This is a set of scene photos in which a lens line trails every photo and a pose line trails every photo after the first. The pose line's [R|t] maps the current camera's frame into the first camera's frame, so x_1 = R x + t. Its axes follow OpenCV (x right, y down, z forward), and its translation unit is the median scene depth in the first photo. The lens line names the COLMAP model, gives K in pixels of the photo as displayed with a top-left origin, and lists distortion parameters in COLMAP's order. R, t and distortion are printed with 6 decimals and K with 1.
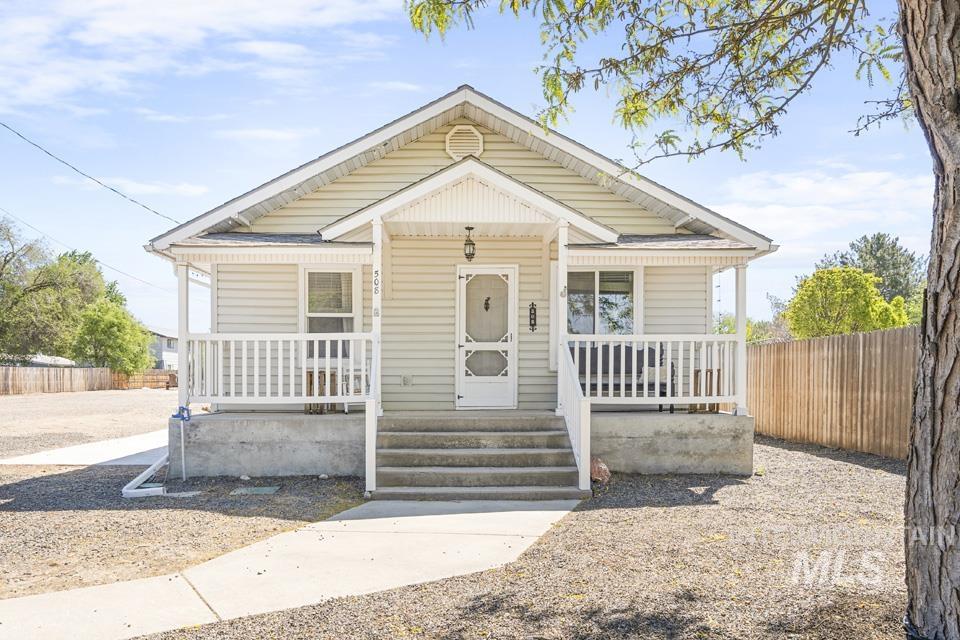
lens RADIAL K [[473.6, 0, 480.0], [0, 473.6, 320.0], [0, 0, 1]] dist [-0.030986, -0.001530]
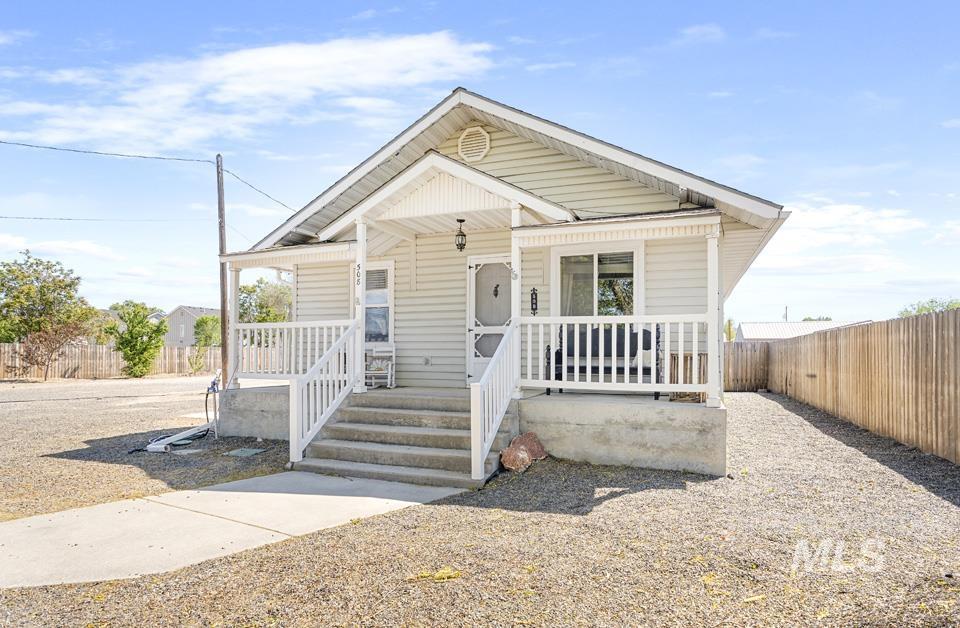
lens RADIAL K [[398.3, 0, 480.0], [0, 398.3, 314.0], [0, 0, 1]] dist [-0.003676, -0.000219]
pose [[0.967104, -0.016014, -0.253877, 0.241661], [0.019130, 0.999769, 0.009813, 0.010740], [0.253661, -0.014347, 0.967187, 0.126923]]
